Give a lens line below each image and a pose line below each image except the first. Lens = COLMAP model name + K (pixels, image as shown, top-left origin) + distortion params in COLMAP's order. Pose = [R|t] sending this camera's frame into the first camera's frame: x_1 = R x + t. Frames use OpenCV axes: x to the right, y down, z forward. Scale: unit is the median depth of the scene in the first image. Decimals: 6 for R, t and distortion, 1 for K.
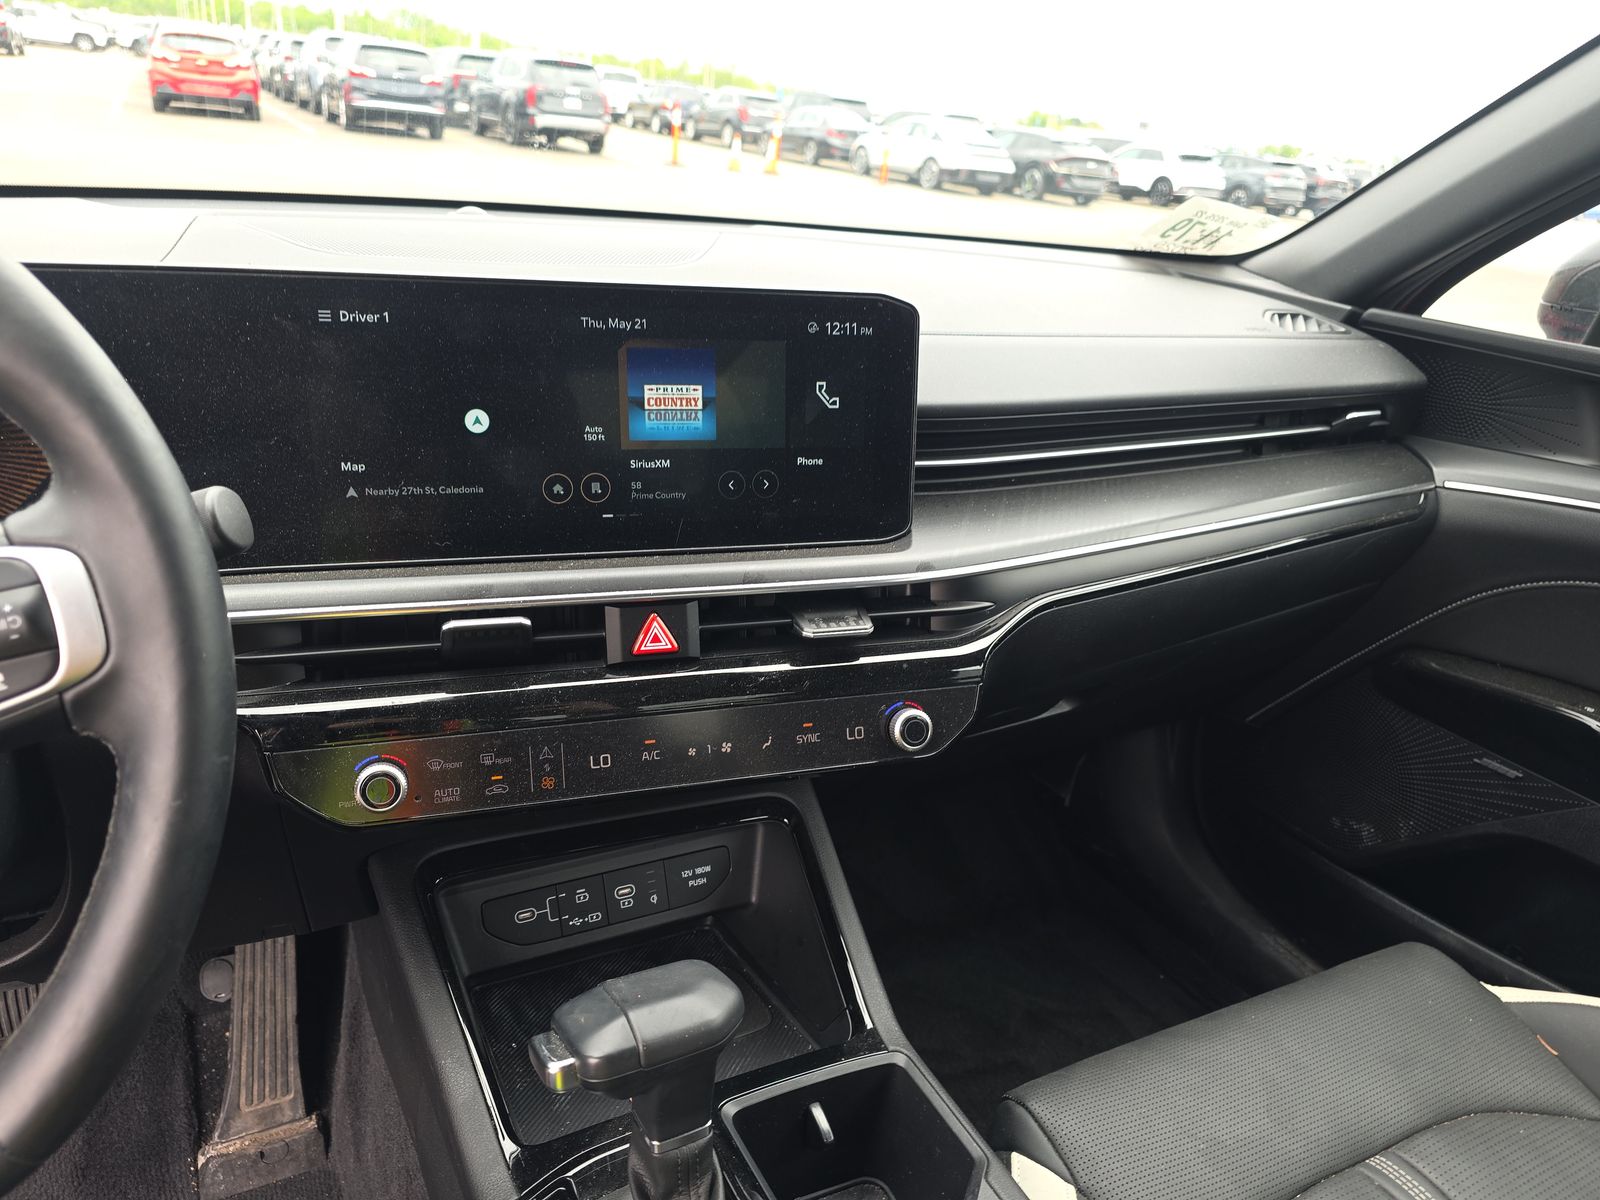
lens RADIAL K [[1090.6, 0, 797.0], [0, 1090.6, 610.9], [0, 0, 1]] dist [0.075614, -0.067557]
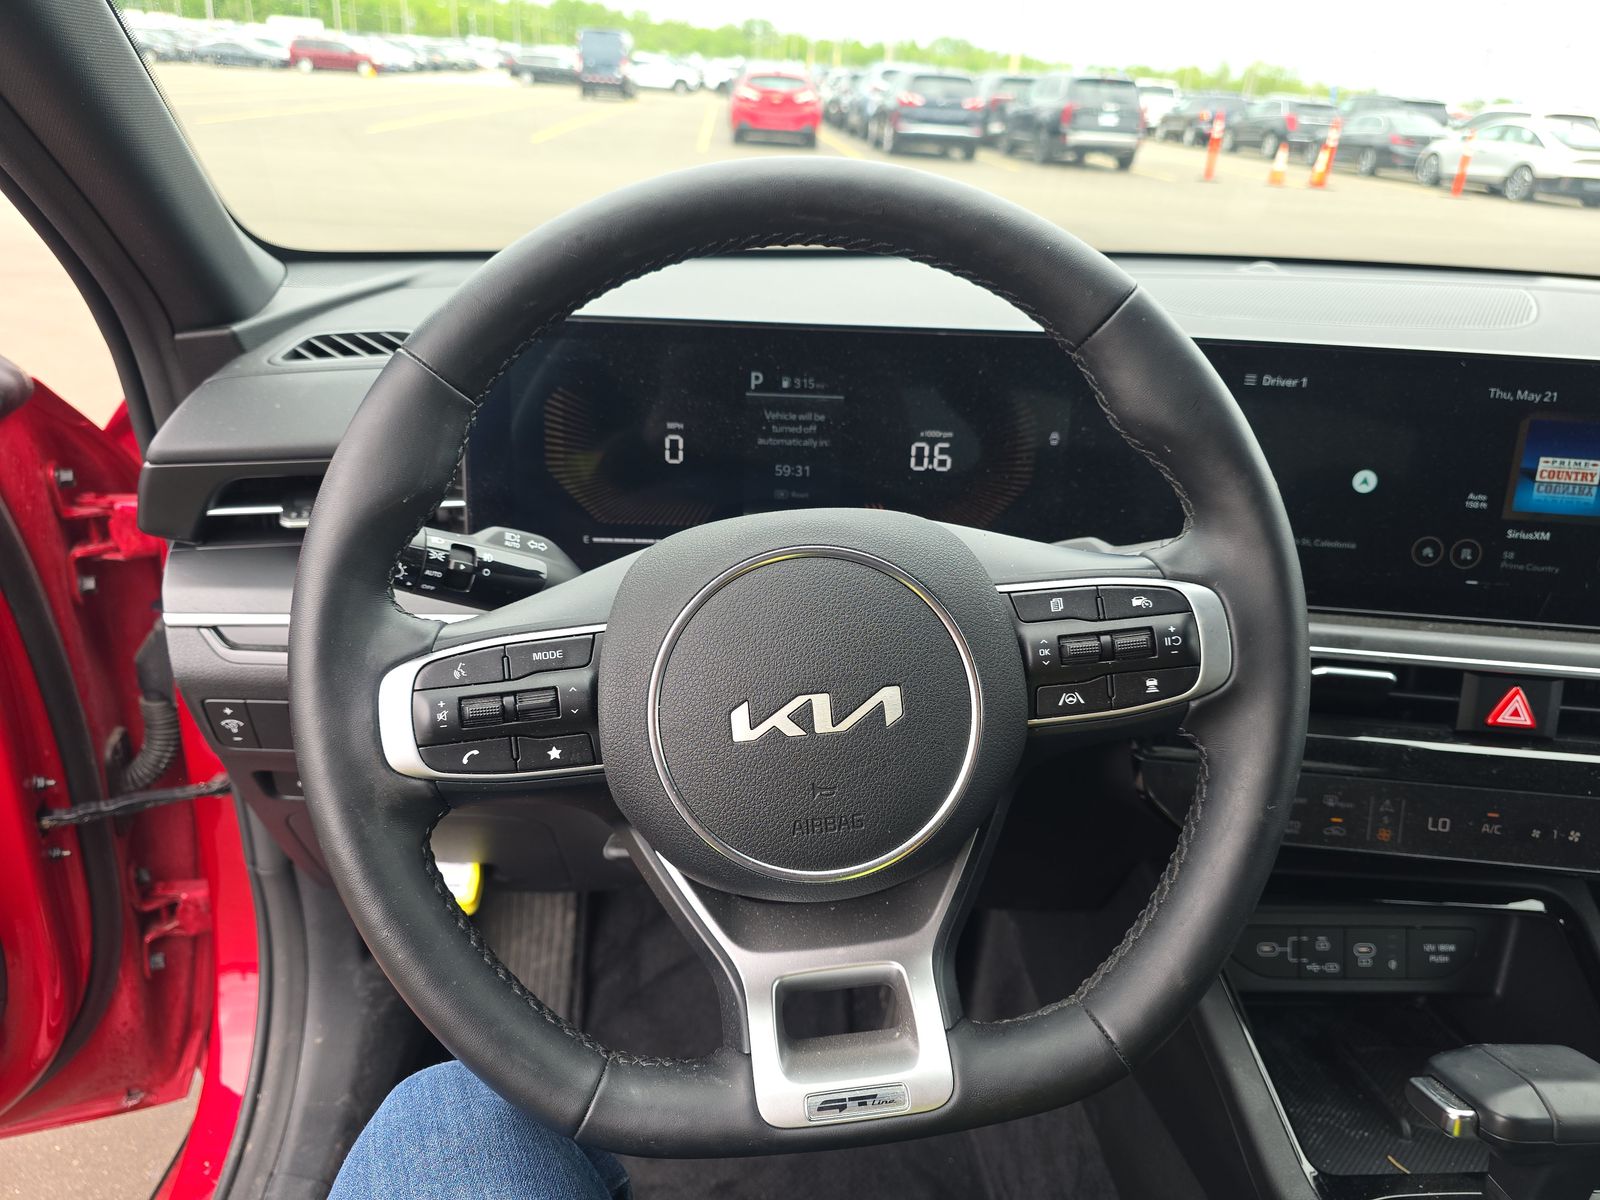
lens RADIAL K [[1114.9, 0, 786.0], [0, 1114.9, 607.8], [0, 0, 1]] dist [0.004260, -0.006675]
pose [[0.910851, 0.131715, -0.391153, -0.272188], [-0.138150, 0.990341, 0.011781, 0.008514], [0.388927, 0.043307, 0.920250, -0.145231]]
